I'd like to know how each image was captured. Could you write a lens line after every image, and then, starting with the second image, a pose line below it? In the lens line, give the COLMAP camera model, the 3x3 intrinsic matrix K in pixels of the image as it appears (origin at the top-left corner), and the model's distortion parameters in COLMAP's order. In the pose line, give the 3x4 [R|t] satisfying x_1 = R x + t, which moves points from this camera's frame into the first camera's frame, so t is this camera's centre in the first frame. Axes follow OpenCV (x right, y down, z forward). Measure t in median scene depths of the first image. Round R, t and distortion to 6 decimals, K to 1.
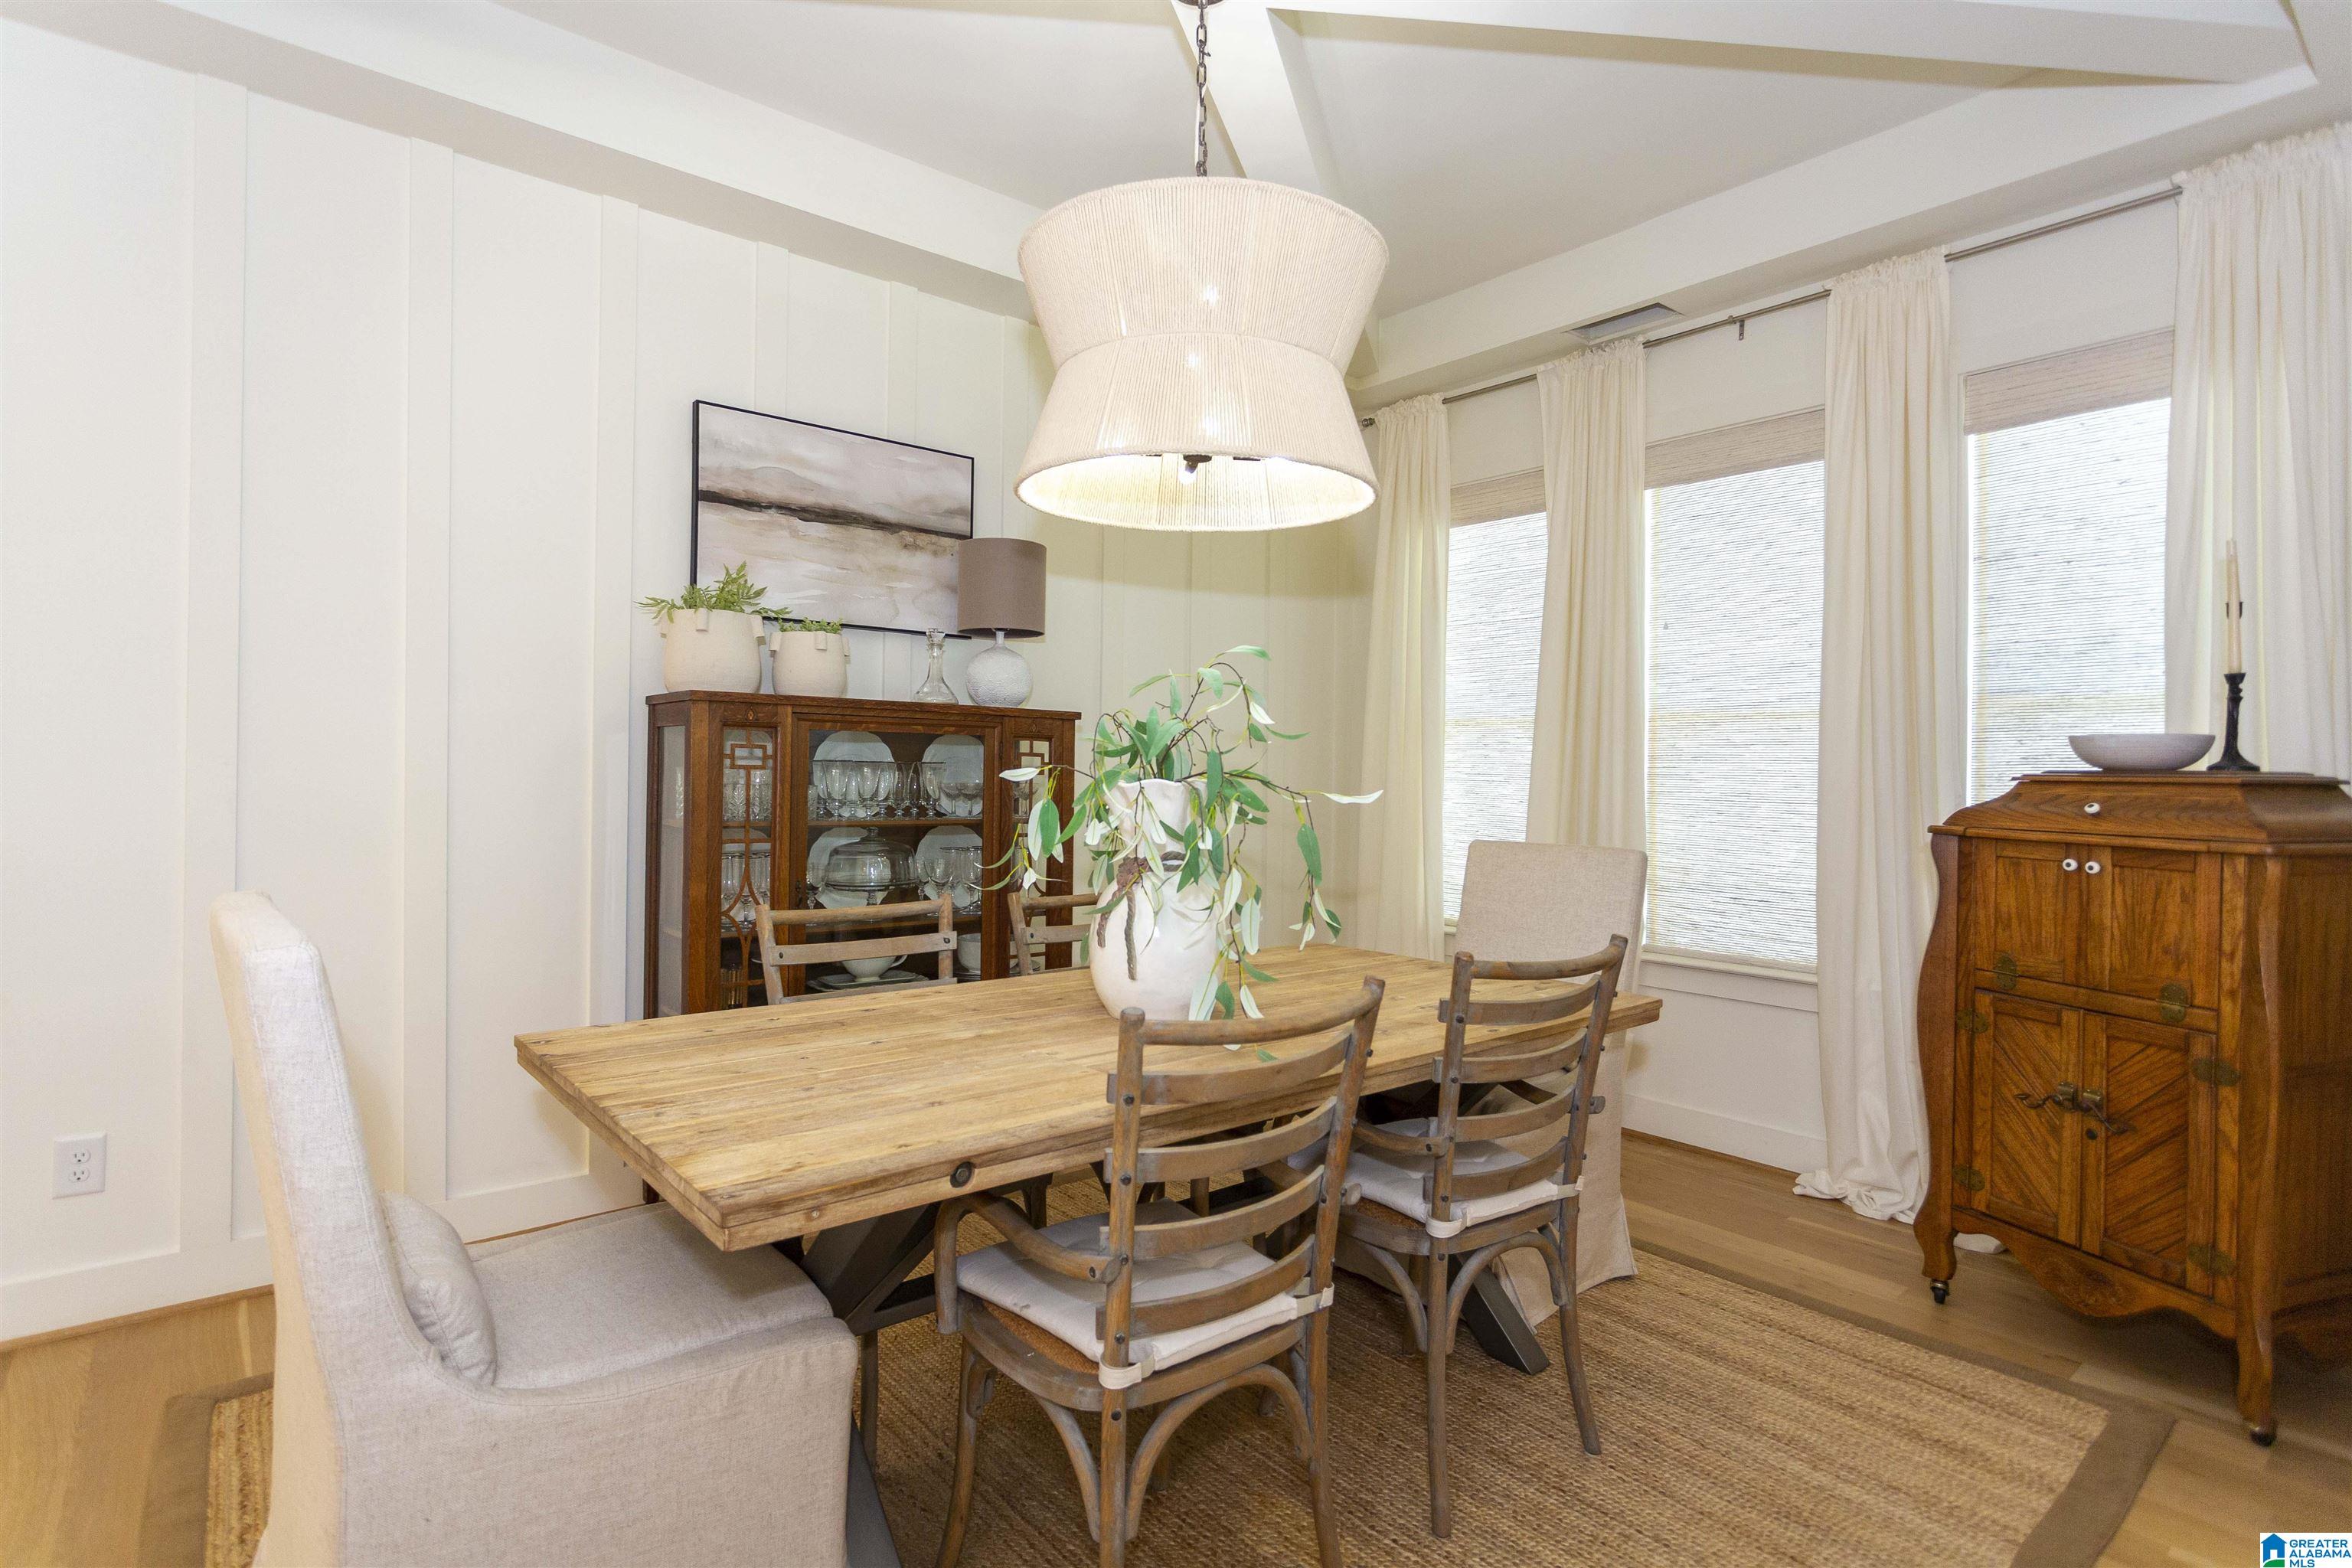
lens RADIAL K [[1170.6, 0, 1176.9], [0, 1170.6, 769.7], [0, 0, 1]] dist [-0.003593, 0.000219]
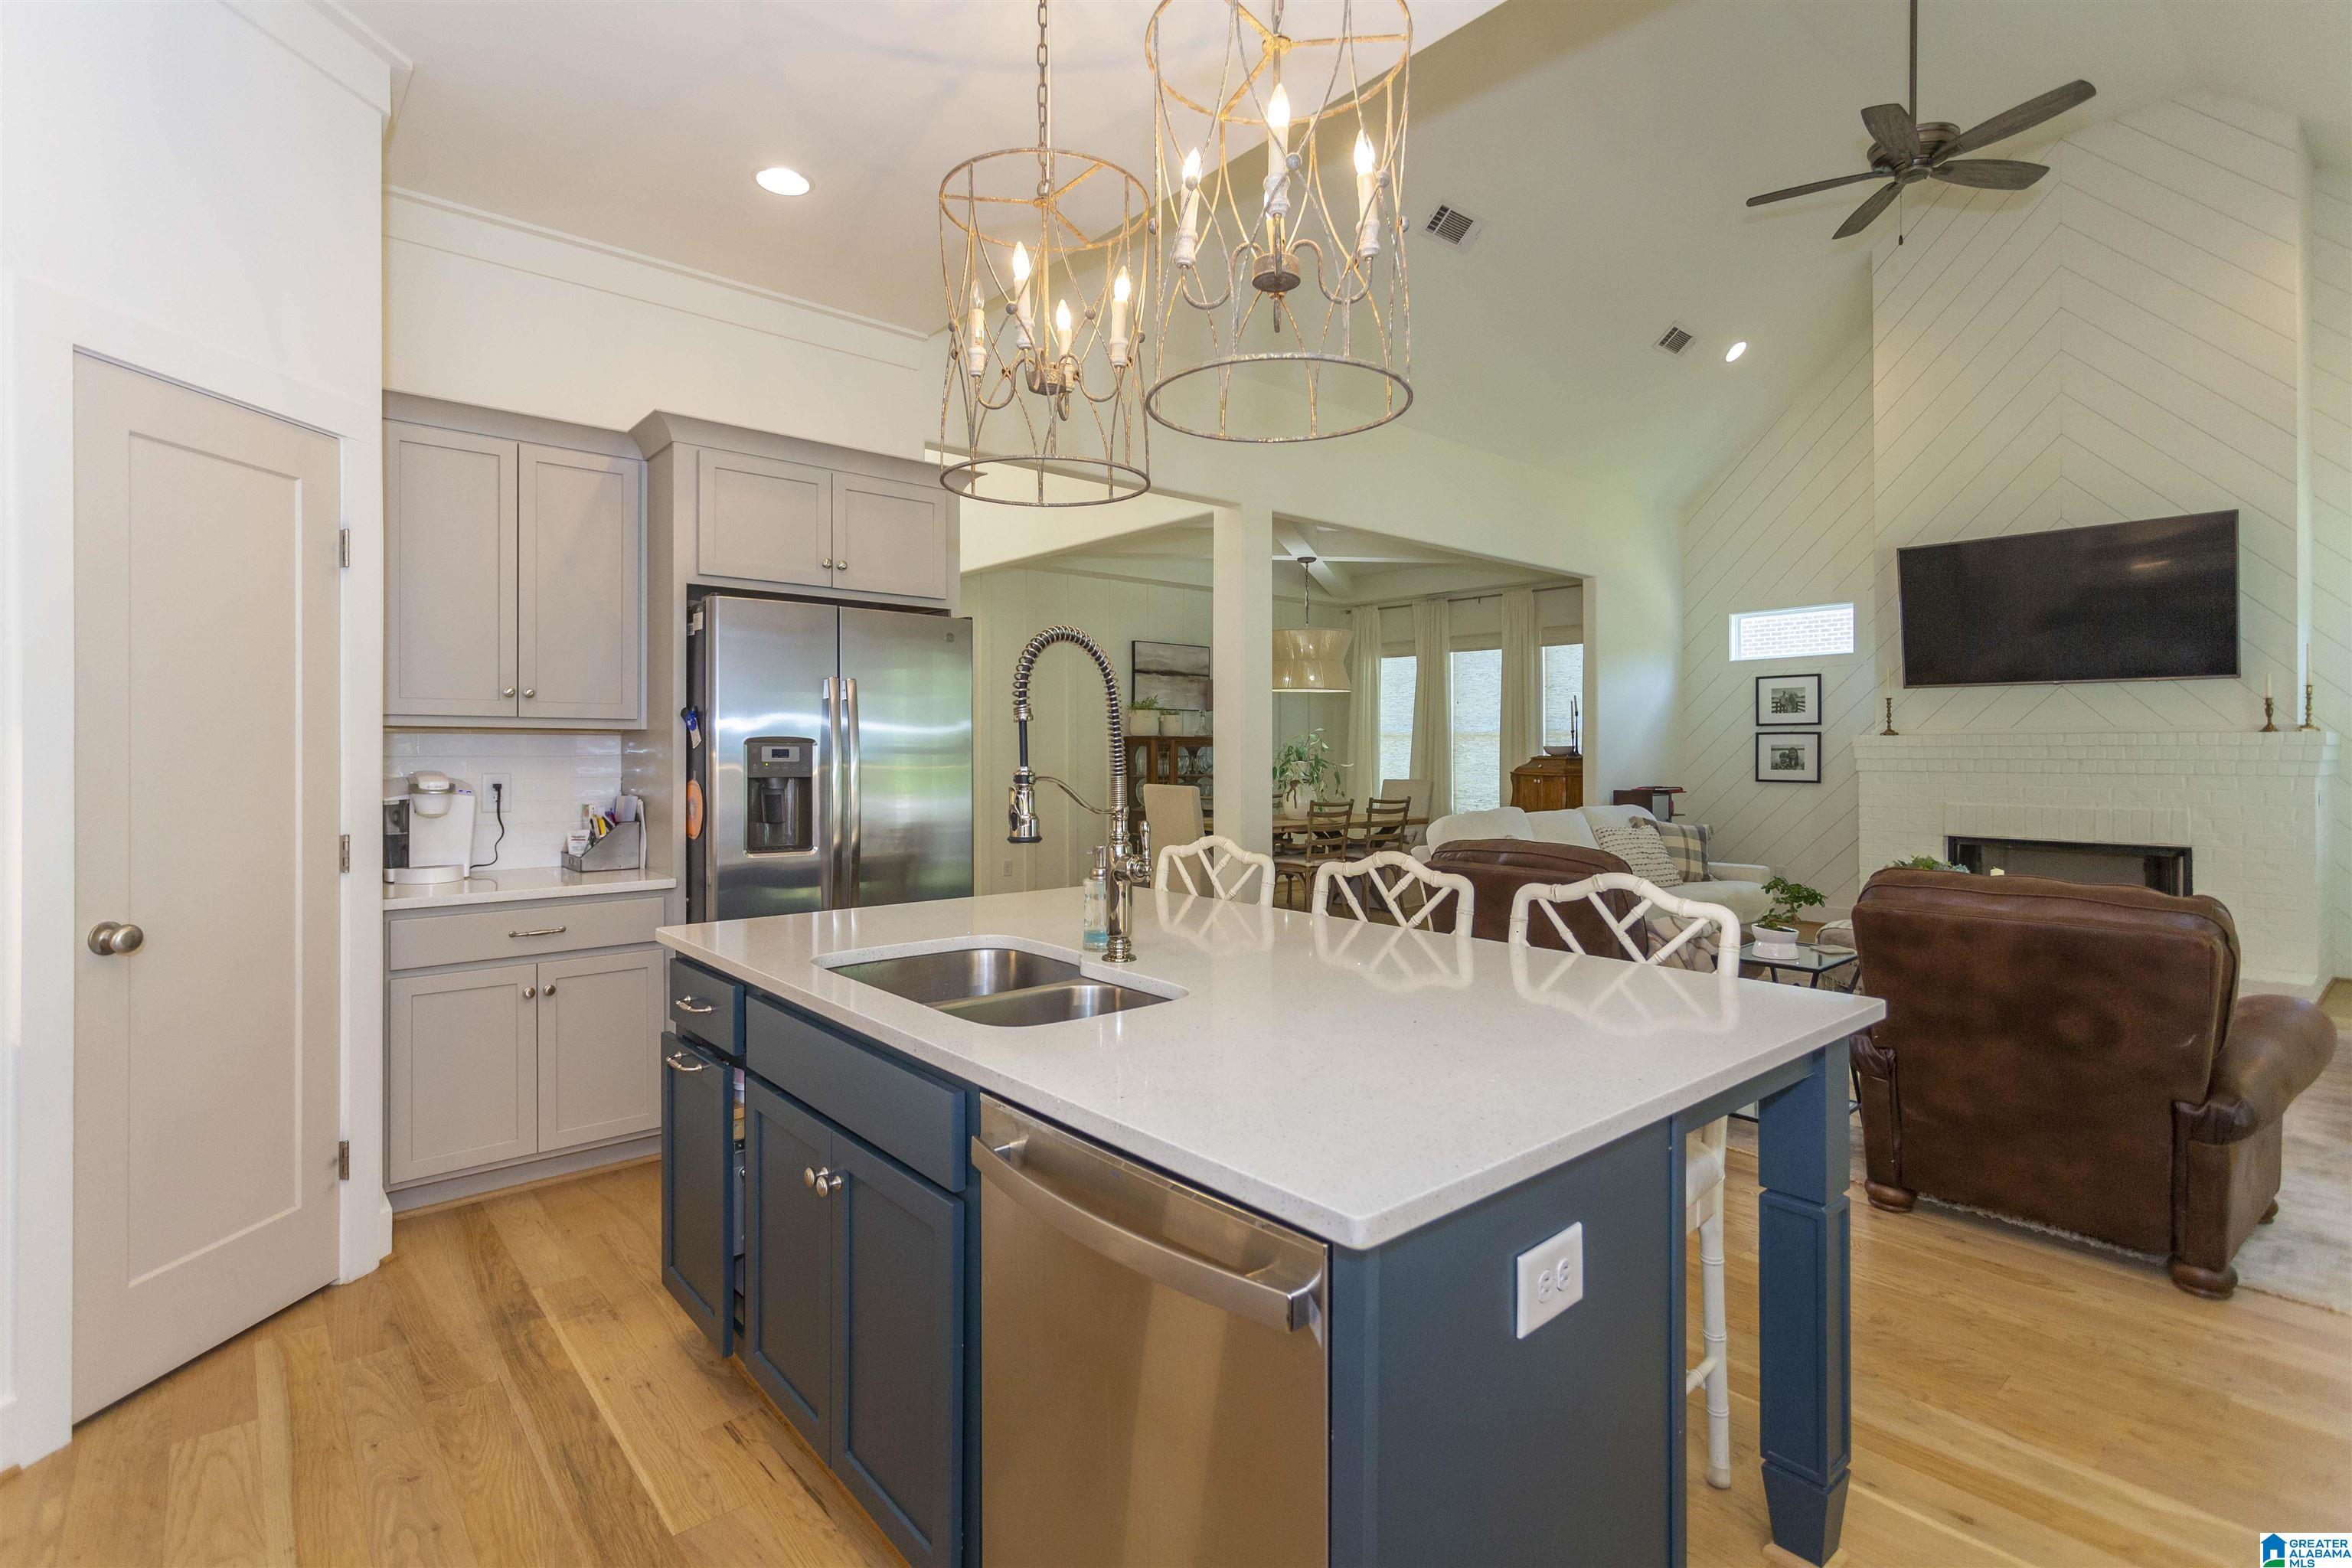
lens RADIAL K [[1127.0, 0, 1177.7], [0, 1127.0, 752.9], [0, 0, 1]] dist [0.003713, 0.000234]
pose [[0.999854, -0.010746, 0.013258, -0.401650], [0.010682, 0.999931, 0.004906, -0.035962], [-0.013309, -0.004764, 0.999900, -2.383906]]
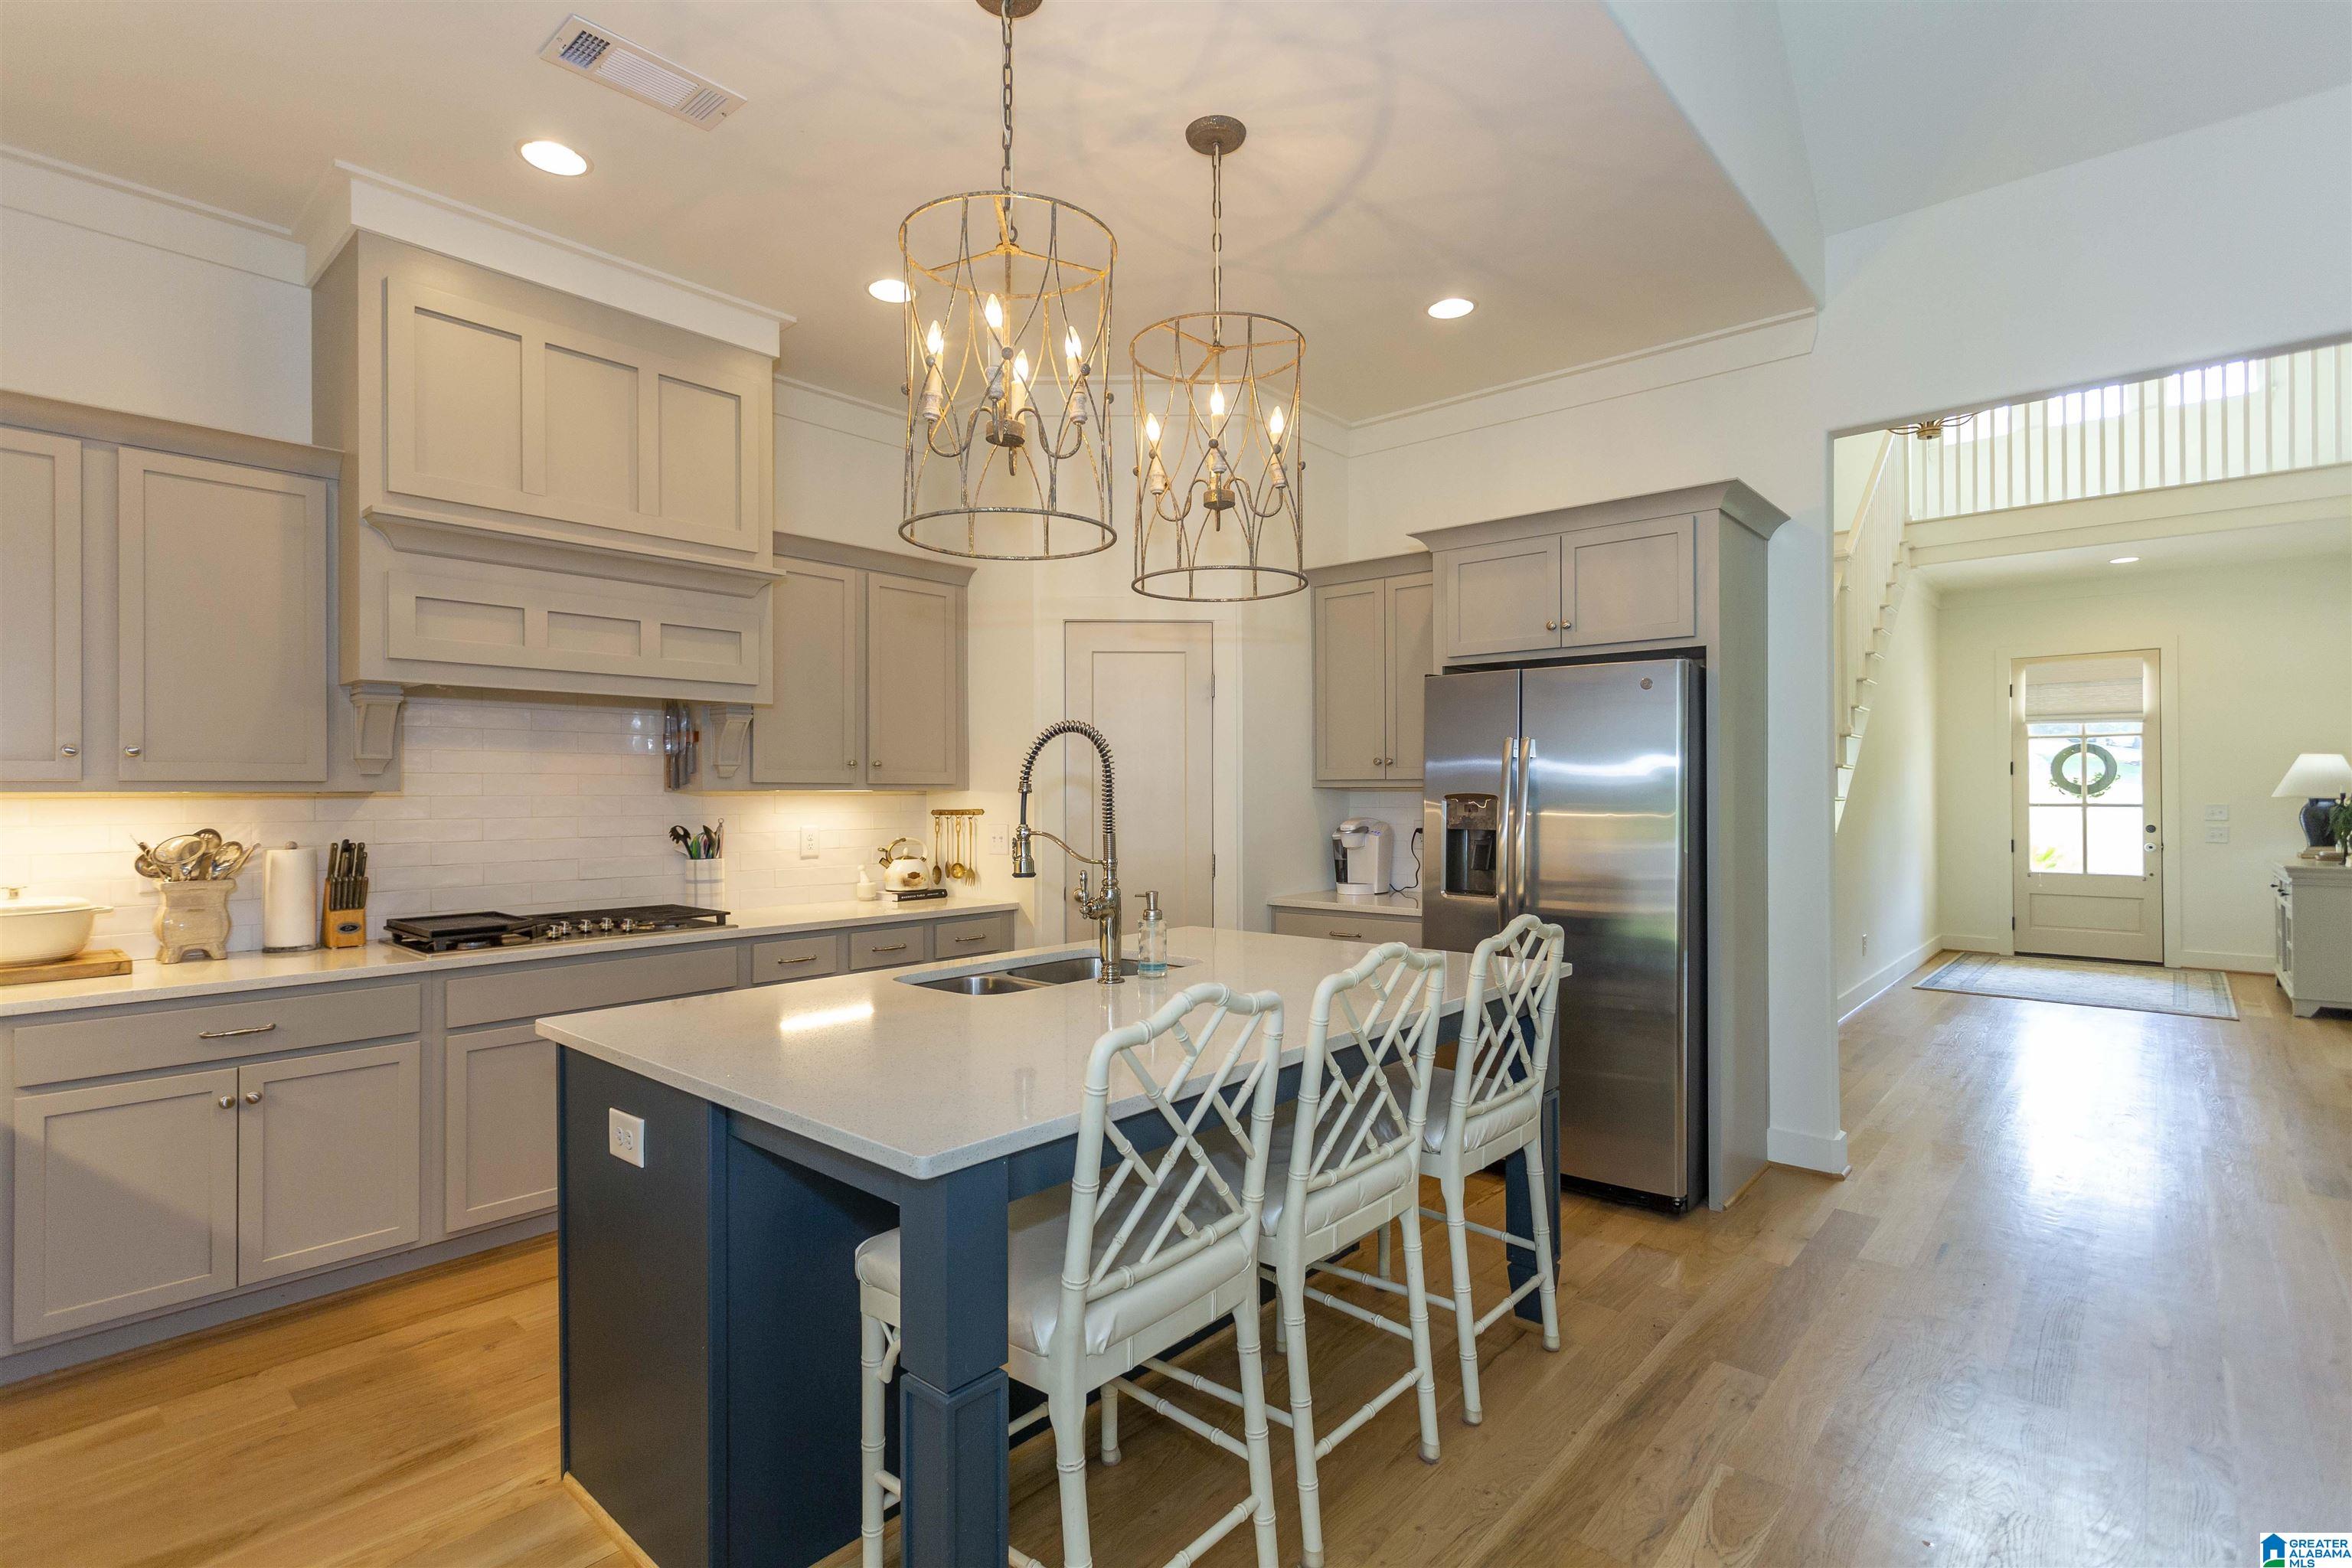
lens RADIAL K [[1133.9, 0, 1176.0], [0, 1133.9, 784.0], [0, 0, 1]] dist [0.022428, 0.000333]
pose [[0.163655, -0.019678, -0.986321, 0.538948], [0.007464, 0.999797, -0.018708, -0.040919], [0.986489, -0.004300, 0.163769, -1.703051]]
